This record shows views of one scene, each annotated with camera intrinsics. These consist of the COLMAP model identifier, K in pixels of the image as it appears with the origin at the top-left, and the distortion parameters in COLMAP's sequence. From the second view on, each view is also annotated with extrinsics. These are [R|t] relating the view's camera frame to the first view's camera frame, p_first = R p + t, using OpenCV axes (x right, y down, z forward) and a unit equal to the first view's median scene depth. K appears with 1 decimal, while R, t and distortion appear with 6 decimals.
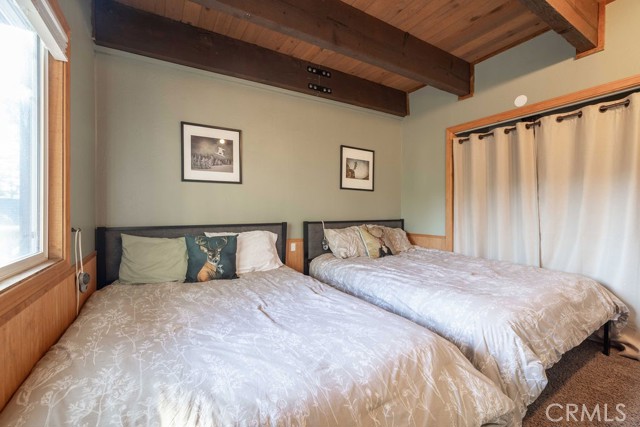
lens RADIAL K [[282.6, 0, 315.8], [0, 282.6, 212.9], [0, 0, 1]] dist [0.001616, -0.000067]
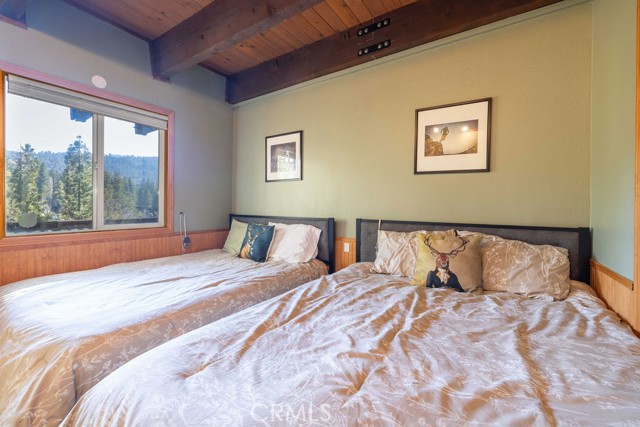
lens RADIAL K [[282.6, 0, 304.6], [0, 282.6, 203.6], [0, 0, 1]] dist [0.001616, -0.000067]
pose [[0.393477, 0.005477, -0.919318, 0.641784], [-0.014100, 0.999901, -0.000078, -0.010734], [0.919226, 0.012993, 0.393515, 0.515178]]
